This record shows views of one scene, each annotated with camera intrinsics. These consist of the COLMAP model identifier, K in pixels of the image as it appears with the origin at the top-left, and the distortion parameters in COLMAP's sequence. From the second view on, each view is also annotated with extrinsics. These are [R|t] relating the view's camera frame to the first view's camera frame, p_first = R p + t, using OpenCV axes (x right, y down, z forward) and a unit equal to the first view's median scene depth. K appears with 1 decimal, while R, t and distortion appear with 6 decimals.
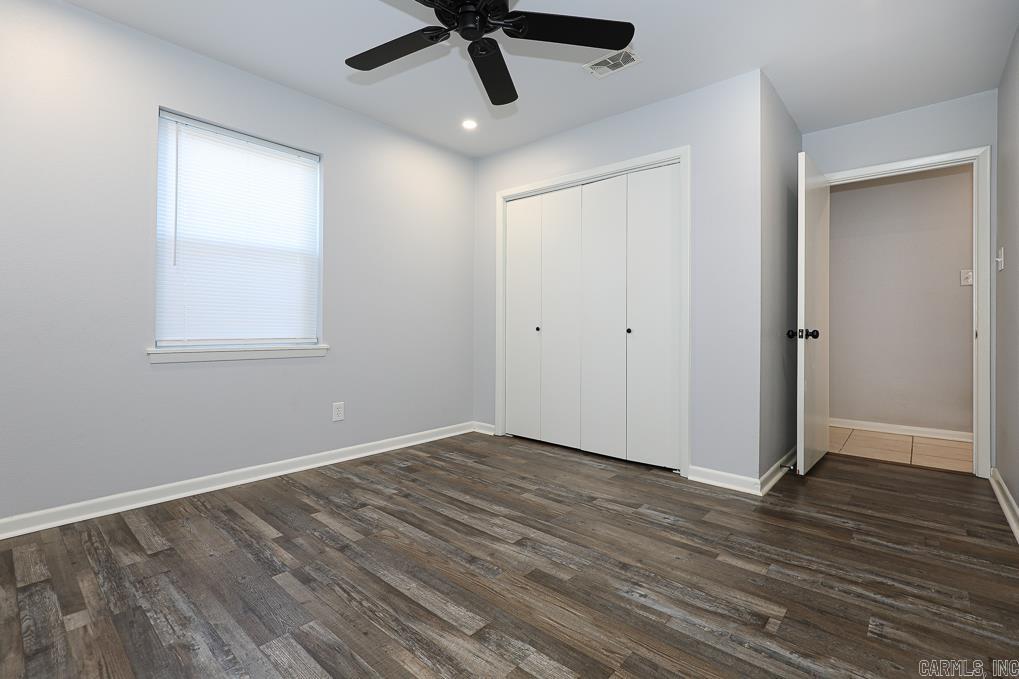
lens RADIAL K [[467.8, 0, 510.1], [0, 467.8, 337.1], [0, 0, 1]] dist [-0.013711, 0.001548]
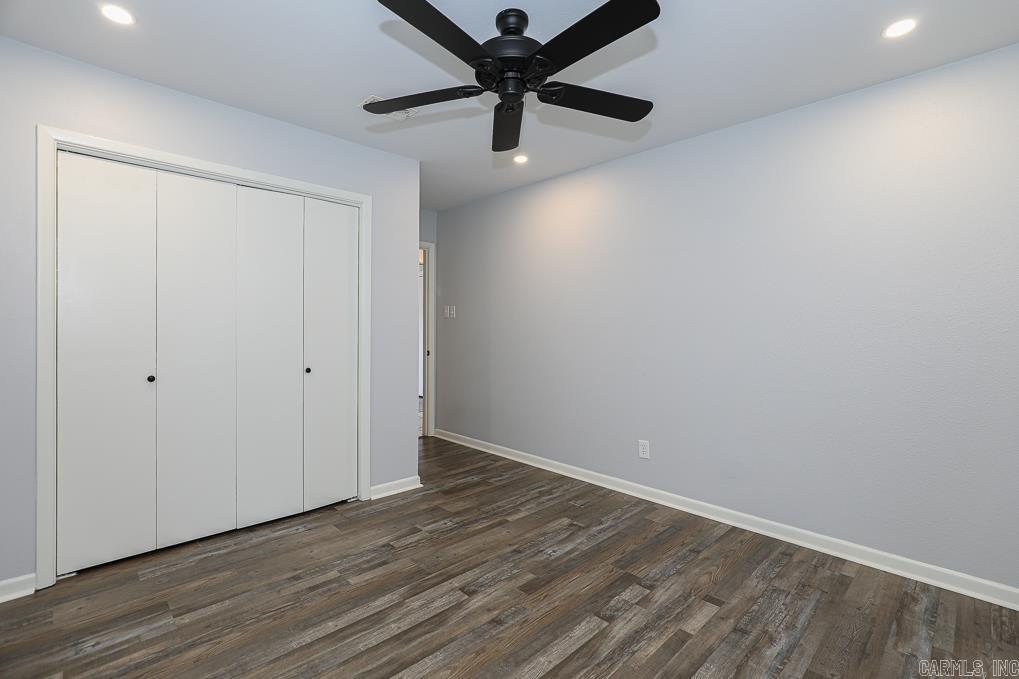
lens RADIAL K [[467.8, 0, 510.1], [0, 467.8, 337.1], [0, 0, 1]] dist [-0.013711, 0.001548]
pose [[0.072732, -0.030025, 0.996899, -0.903778], [0.023019, 0.999331, 0.028418, -0.142930], [-0.997086, 0.020881, 0.073375, 0.748271]]
